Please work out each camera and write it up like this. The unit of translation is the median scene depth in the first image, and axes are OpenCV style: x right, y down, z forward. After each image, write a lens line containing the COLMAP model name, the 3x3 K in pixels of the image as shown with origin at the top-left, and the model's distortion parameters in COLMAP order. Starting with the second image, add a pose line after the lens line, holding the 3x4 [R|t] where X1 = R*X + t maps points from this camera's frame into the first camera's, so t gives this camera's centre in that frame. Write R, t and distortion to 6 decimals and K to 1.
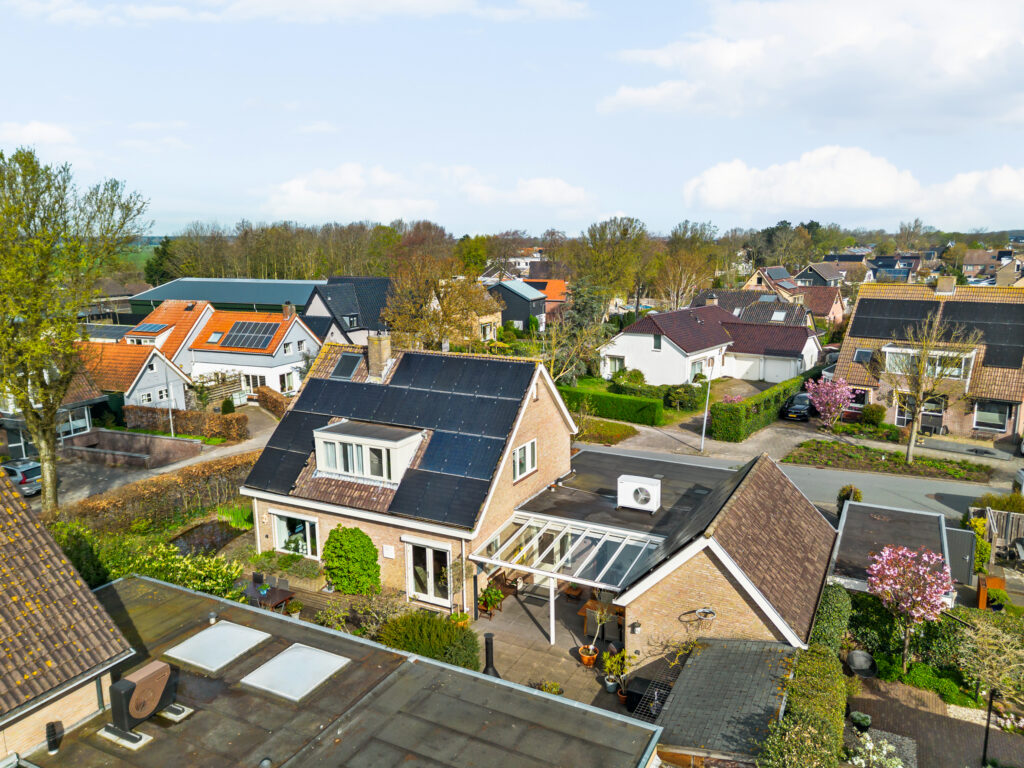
lens RADIAL K [[743.6, 0, 536.2], [0, 743.6, 374.0], [0, 0, 1]] dist [0.073551, -0.085591]
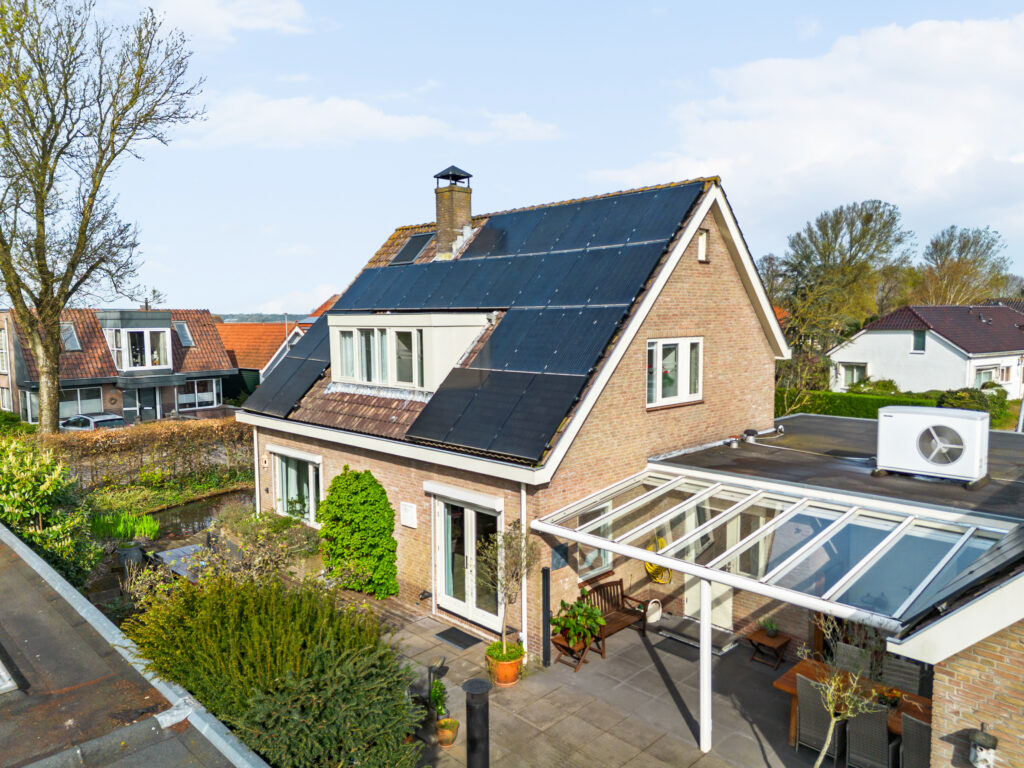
lens RADIAL K [[718.9, 0, 512.0], [0, 718.9, 384.0], [0, 0, 1]] dist [0.086625, -0.092628]
pose [[0.948037, 0.029429, -0.316796, 0.037827], [-0.057974, 0.995022, -0.081058, 0.178813], [0.312833, 0.095212, 0.945024, 0.511186]]
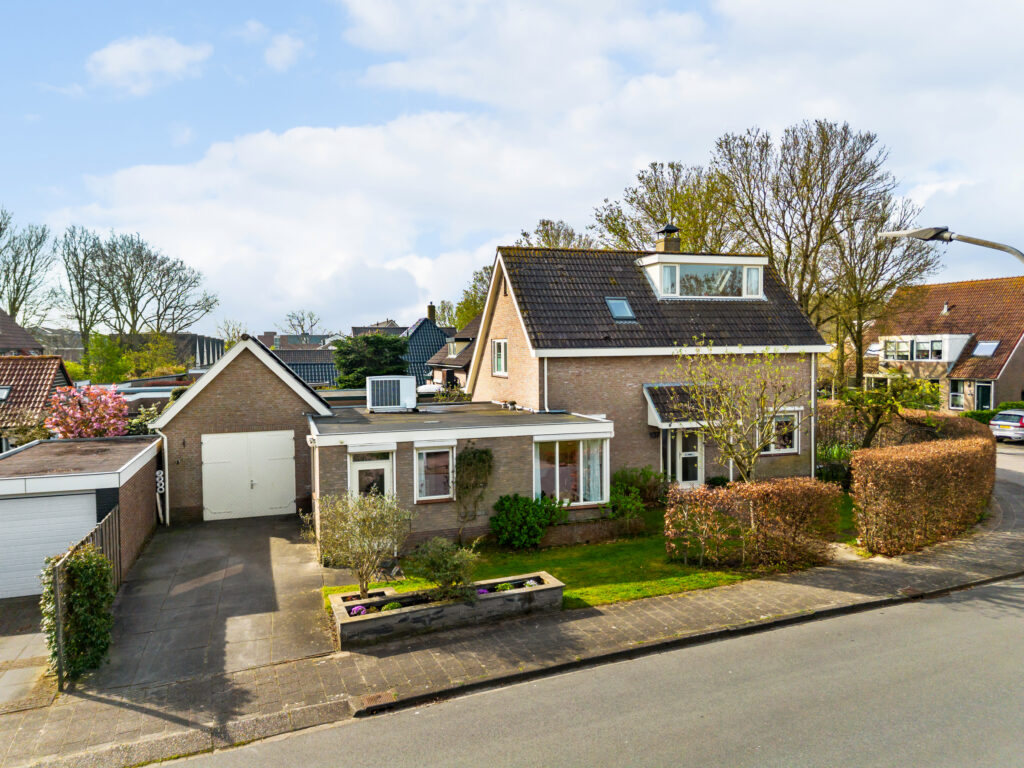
lens RADIAL K [[721.2, 0, 512.0], [0, 721.2, 384.0], [0, 0, 1]] dist [0.067300, -0.054464]
pose [[-0.713221, 0.047646, -0.699318, 0.639457], [-0.110547, 0.977555, 0.179347, -0.018115], [0.692167, 0.205222, -0.691946, 1.718194]]
